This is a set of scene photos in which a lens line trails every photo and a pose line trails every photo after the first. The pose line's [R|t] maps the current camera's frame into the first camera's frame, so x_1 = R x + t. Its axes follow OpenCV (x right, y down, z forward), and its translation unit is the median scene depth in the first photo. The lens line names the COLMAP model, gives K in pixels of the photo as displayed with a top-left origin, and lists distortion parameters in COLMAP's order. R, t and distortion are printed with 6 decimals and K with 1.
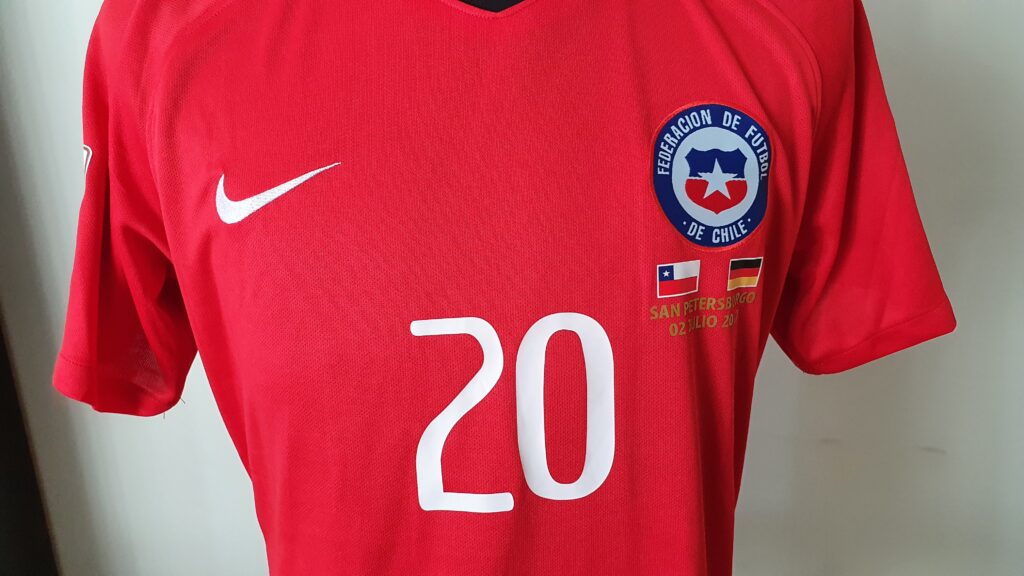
lens RADIAL K [[784.0, 0, 509.3], [0, 784.0, 278.0], [0, 0, 1]] dist [-0.014790, -0.012909]
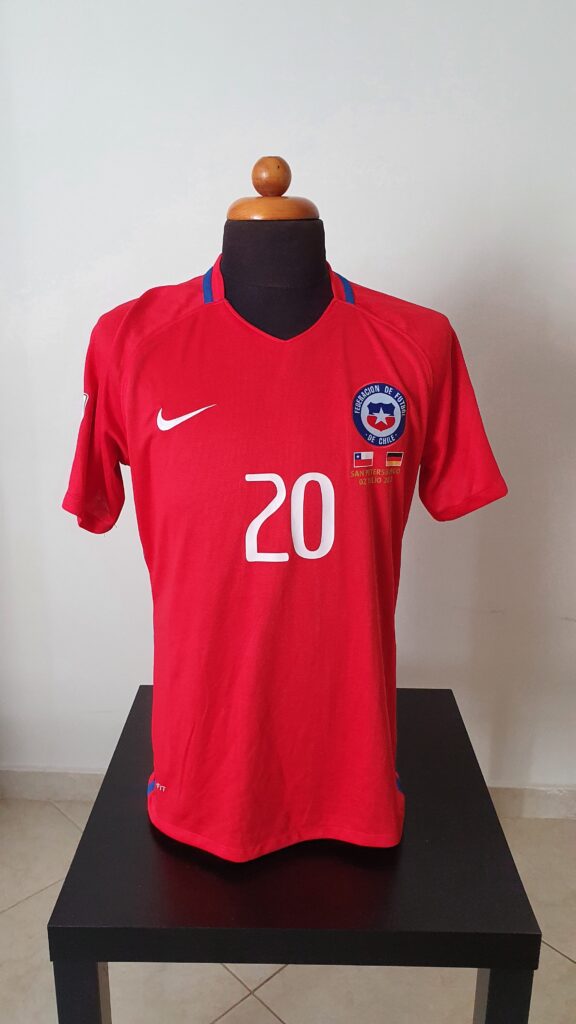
lens RADIAL K [[784.0, 0, 288.3], [0, 784.0, 521.7], [0, 0, 1]] dist [-0.014790, -0.012909]
pose [[0.999143, 0.020072, 0.036195, -0.078555], [-0.019571, 0.999708, -0.014138, 0.213998], [-0.036468, 0.013418, 0.999245, -1.236194]]
